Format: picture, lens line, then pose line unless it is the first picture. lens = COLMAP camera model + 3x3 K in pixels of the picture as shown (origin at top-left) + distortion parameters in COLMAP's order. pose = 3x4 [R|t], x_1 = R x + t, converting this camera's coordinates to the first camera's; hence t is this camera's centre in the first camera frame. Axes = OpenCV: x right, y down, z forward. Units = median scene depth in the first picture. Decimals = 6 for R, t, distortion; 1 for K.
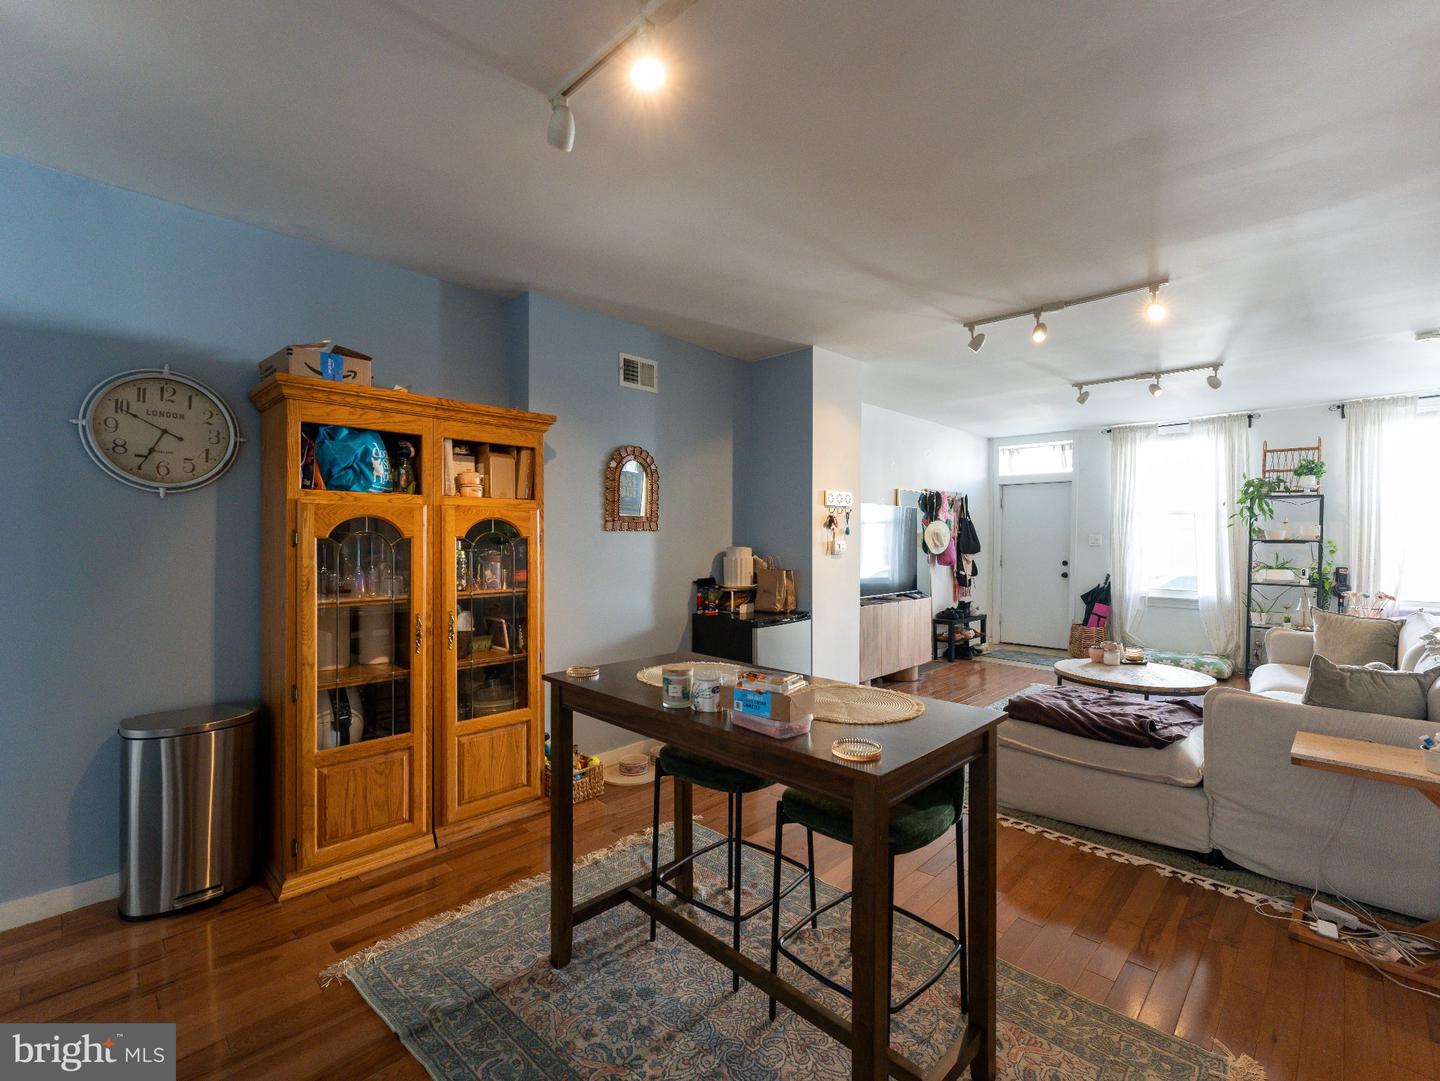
lens RADIAL K [[639.3, 0, 720.4], [0, 639.3, 542.3], [0, 0, 1]] dist [0.000574, -0.000672]
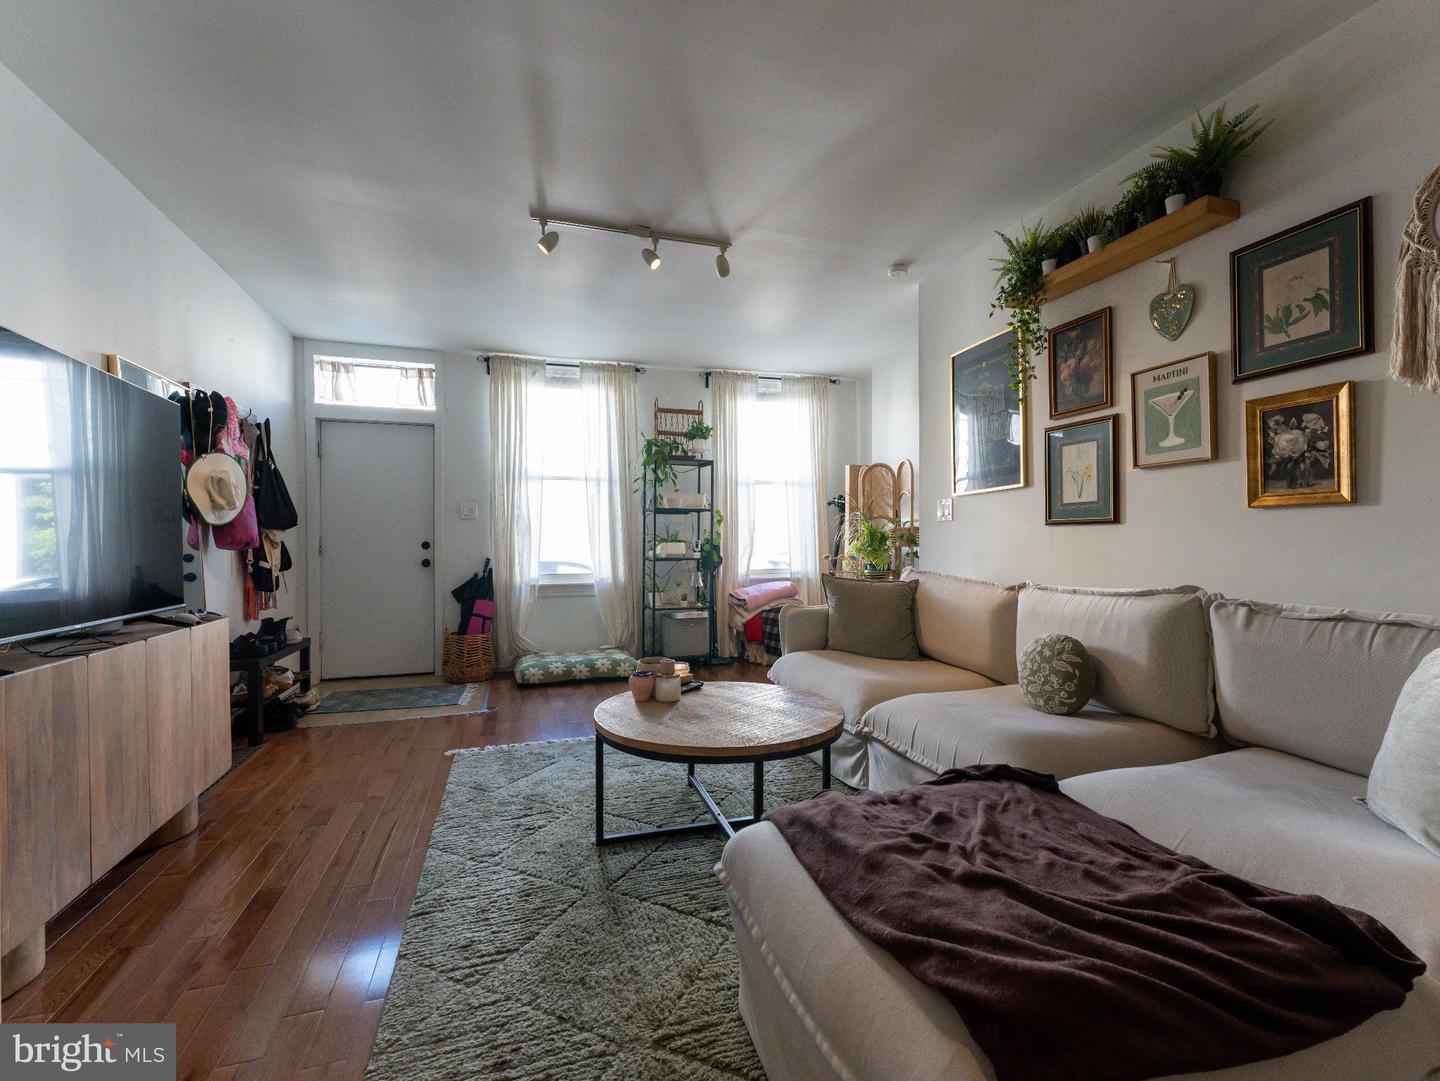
lens RADIAL K [[639.3, 0, 715.6], [0, 639.3, 542.6], [0, 0, 1]] dist [0.000574, -0.000672]
pose [[0.467619, -0.009874, 0.883875, 0.092417], [0.014566, 0.999888, 0.003464, 0.034306], [-0.883810, 0.011255, 0.467710, 0.446988]]
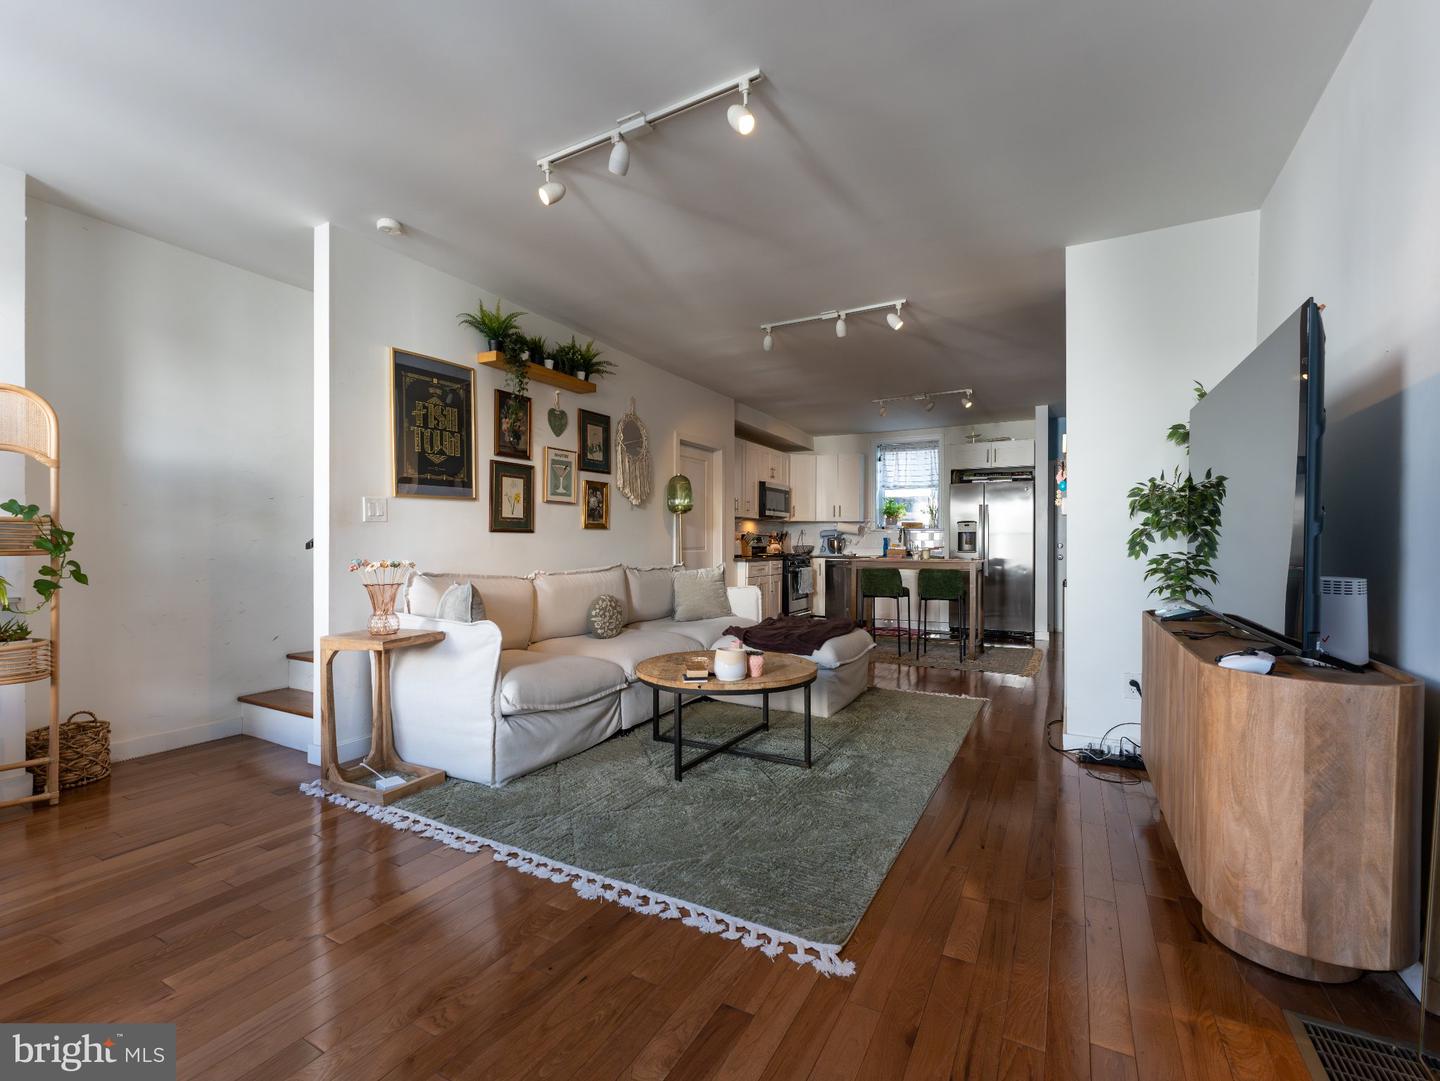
lens RADIAL K [[639.3, 0, 715.8], [0, 639.3, 547.1], [0, 0, 1]] dist [0.000574, -0.000672]
pose [[-0.966325, -0.000654, -0.257325, 0.585375], [-0.004043, 0.999912, 0.012642, 0.032804], [0.257294, 0.013257, -0.966242, 1.142439]]
